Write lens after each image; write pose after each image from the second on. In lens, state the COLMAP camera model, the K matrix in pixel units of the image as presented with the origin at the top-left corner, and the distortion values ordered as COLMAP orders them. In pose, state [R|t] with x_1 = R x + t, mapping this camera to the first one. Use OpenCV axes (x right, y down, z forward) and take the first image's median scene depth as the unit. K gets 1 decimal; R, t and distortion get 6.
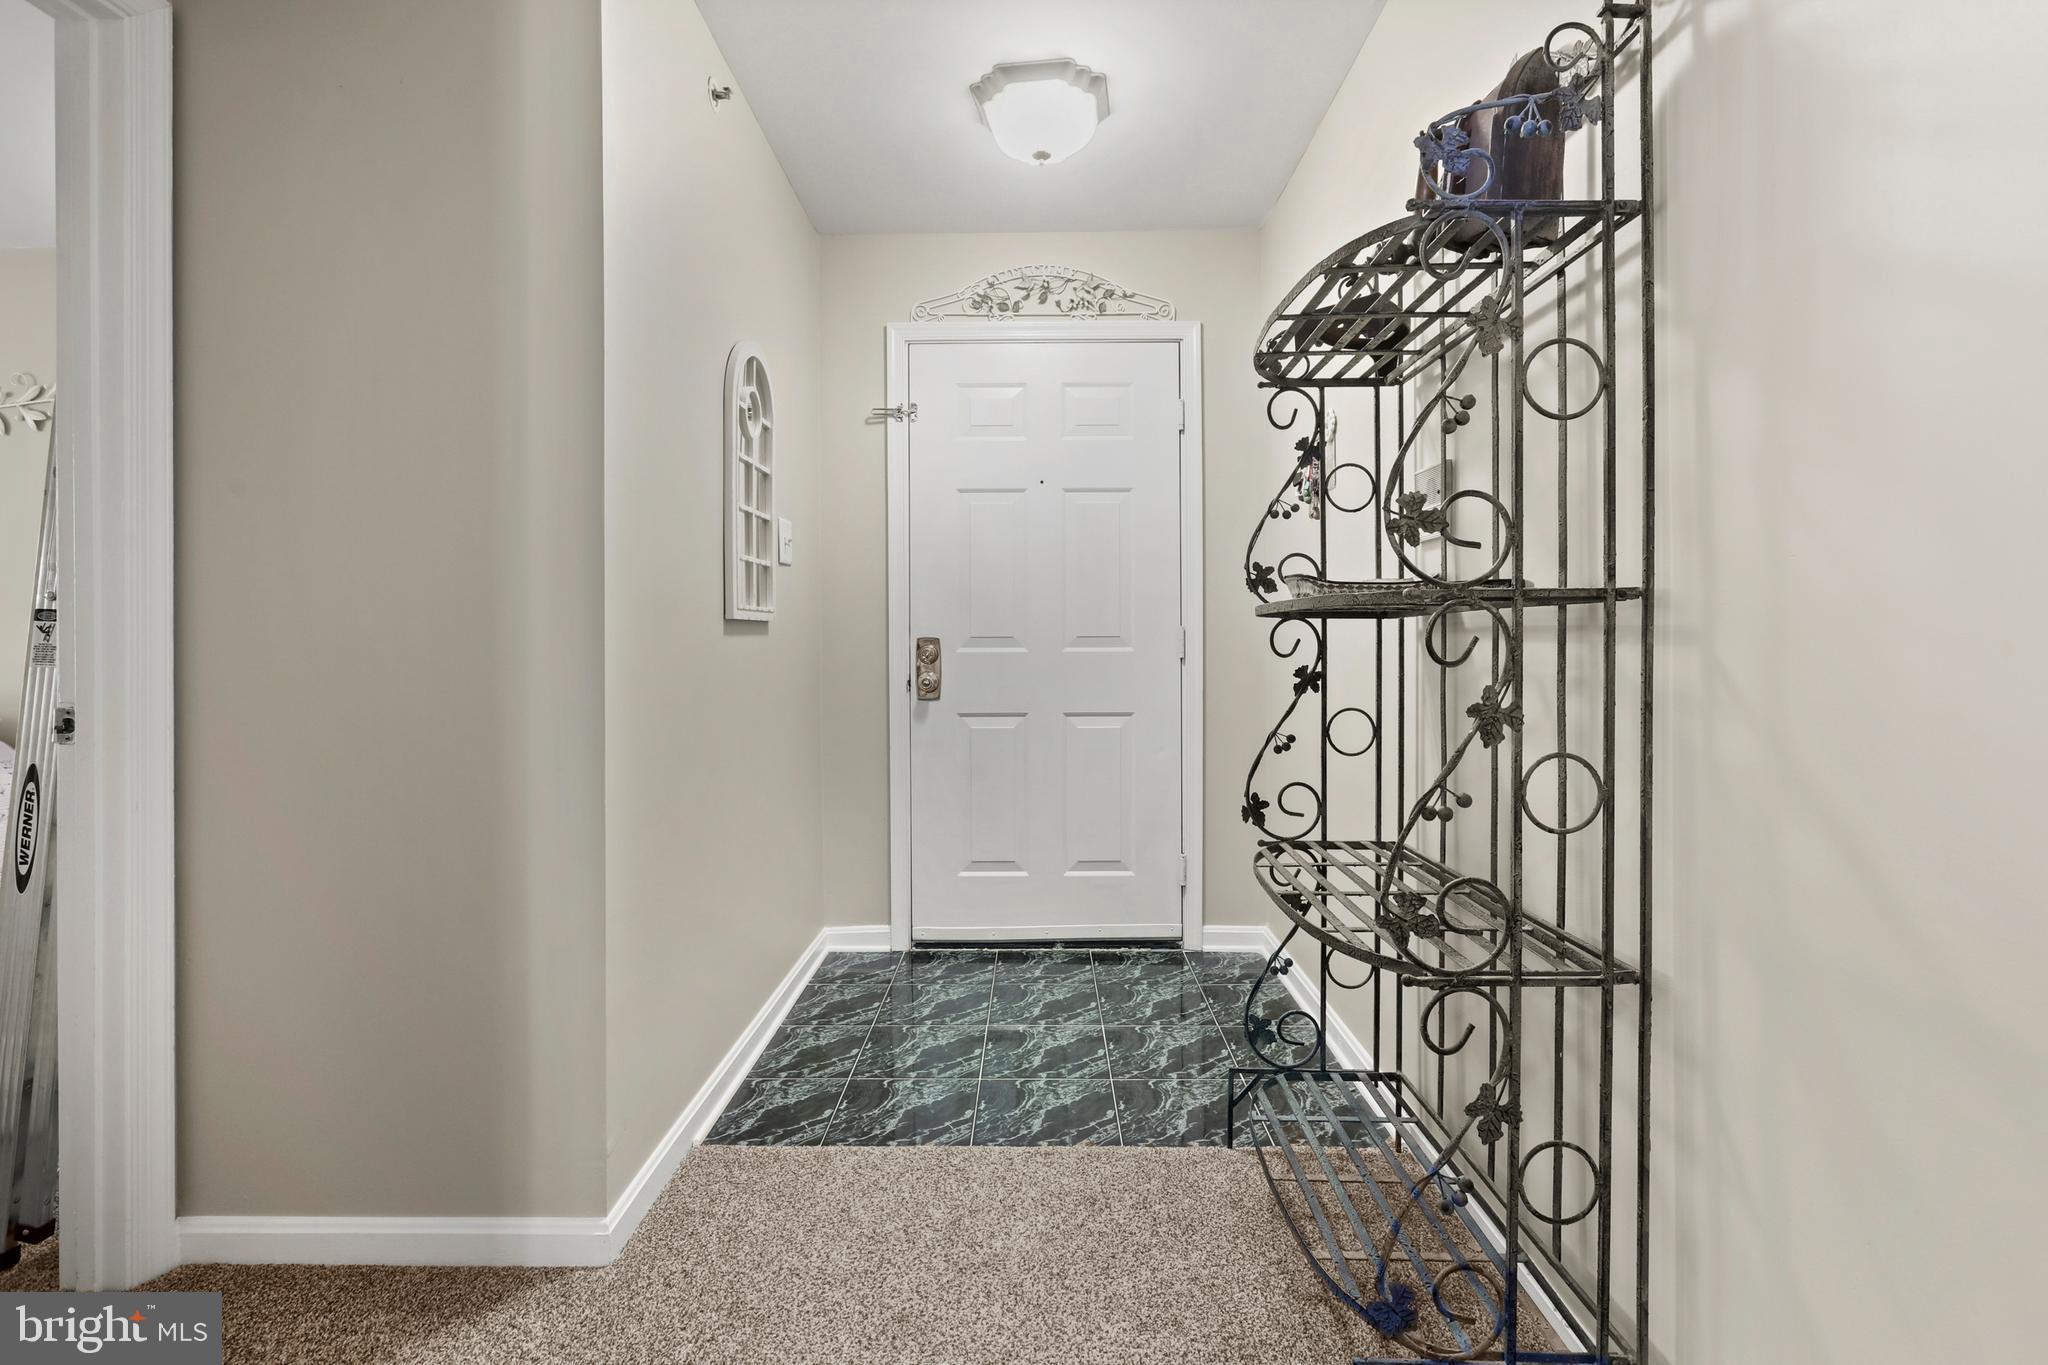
lens RADIAL K [[927.0, 0, 1020.7], [0, 927.0, 651.6], [0, 0, 1]] dist [0.000720, 0.000047]
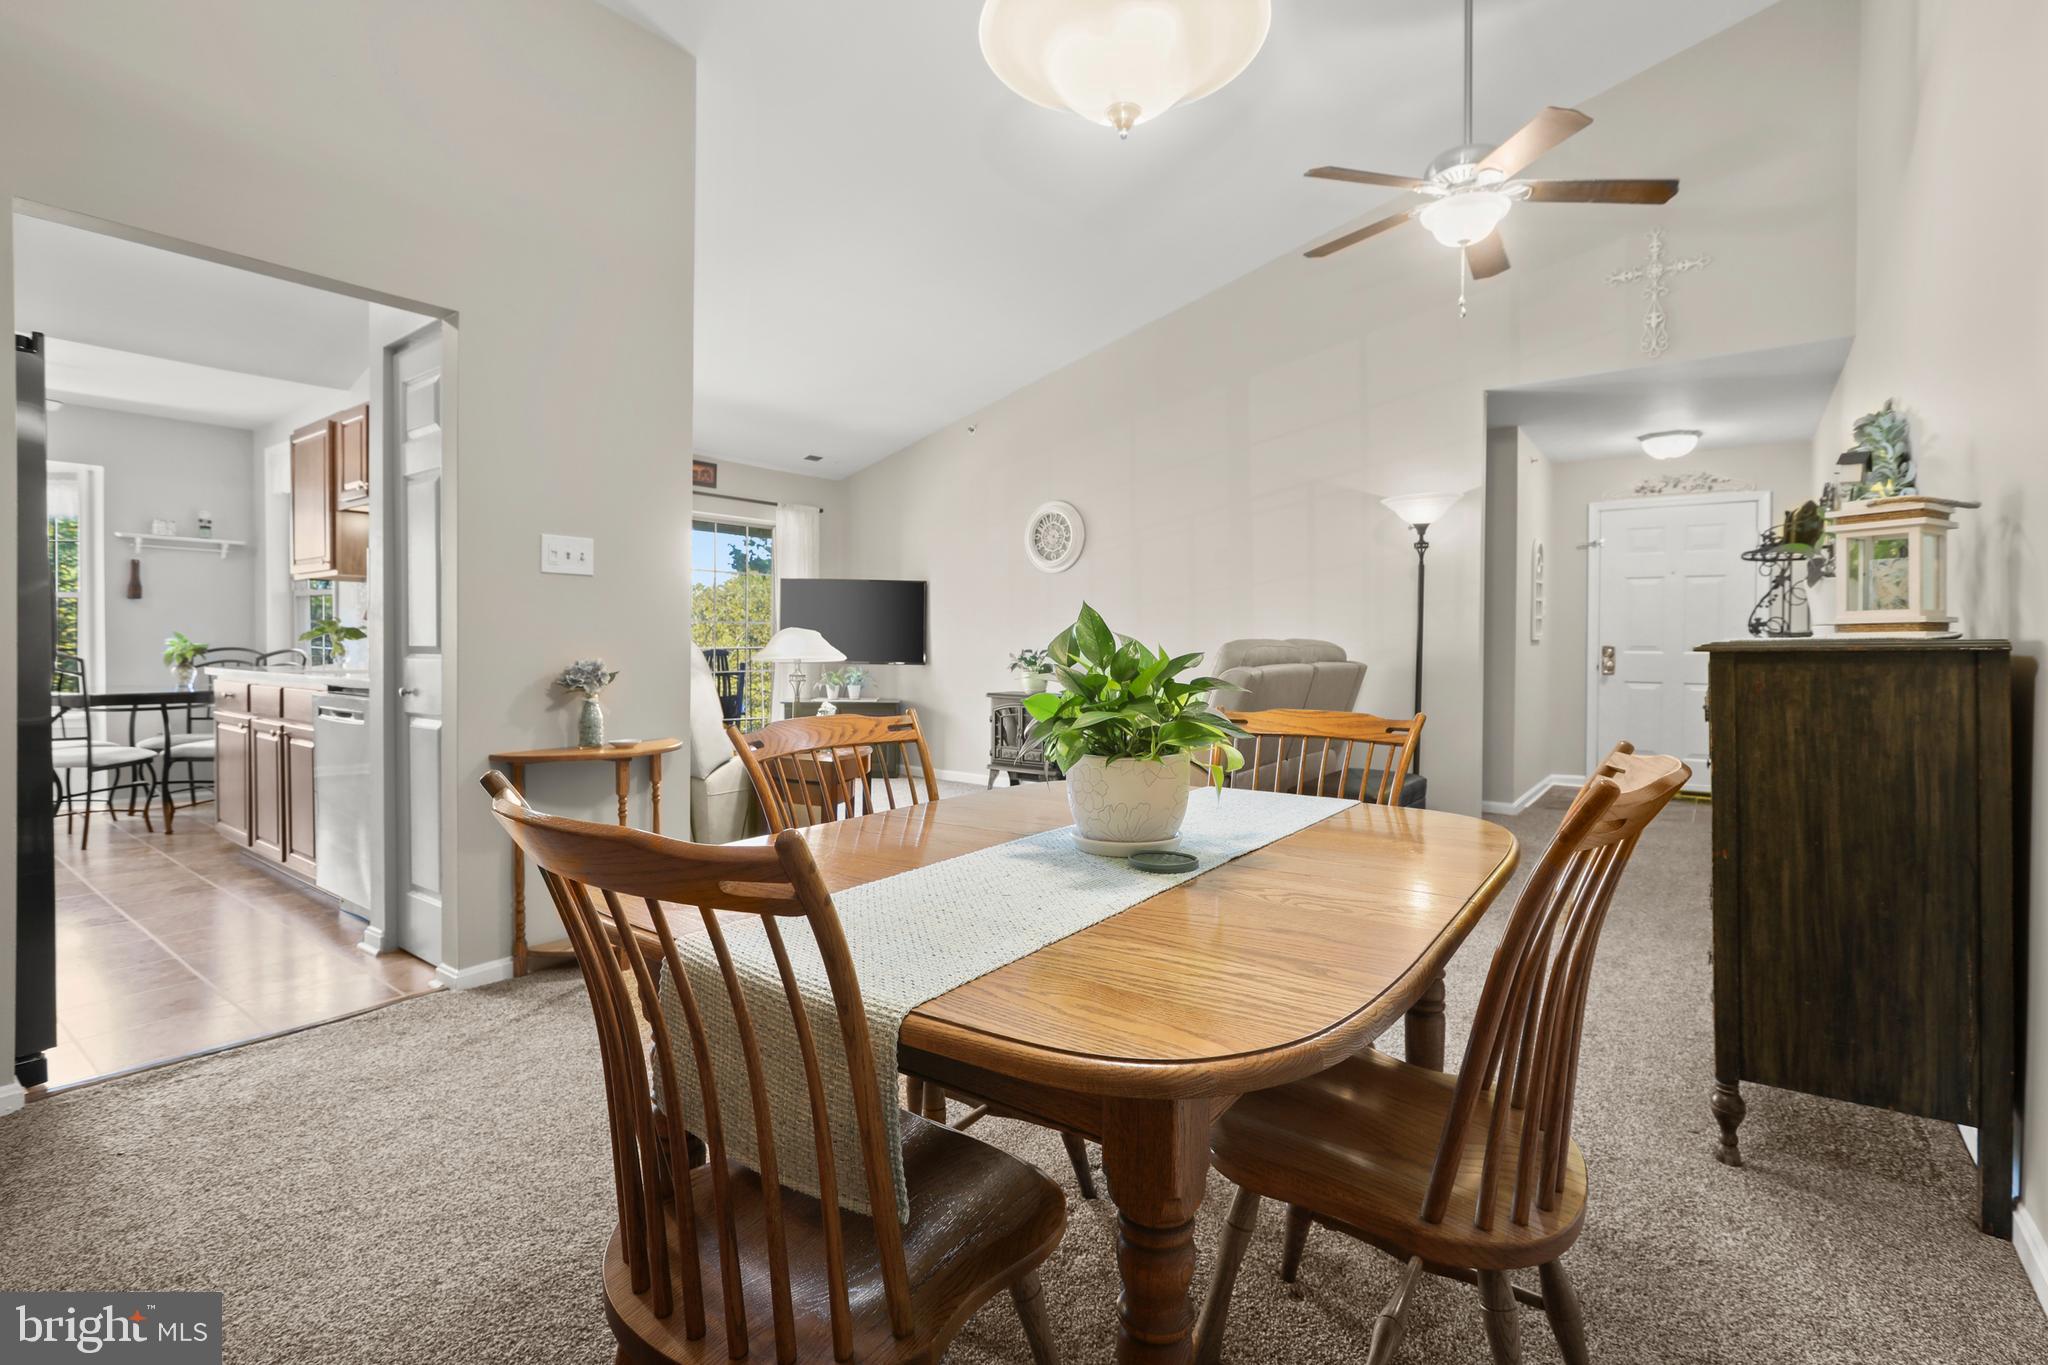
lens RADIAL K [[927.0, 0, 1020.7], [0, 927.0, 651.6], [0, 0, 1]] dist [0.000720, 0.000047]
pose [[0.809162, 0.015107, -0.587391, 0.066665], [-0.016167, 0.999863, 0.003444, 0.012777], [0.587363, 0.006710, 0.809296, -1.637011]]
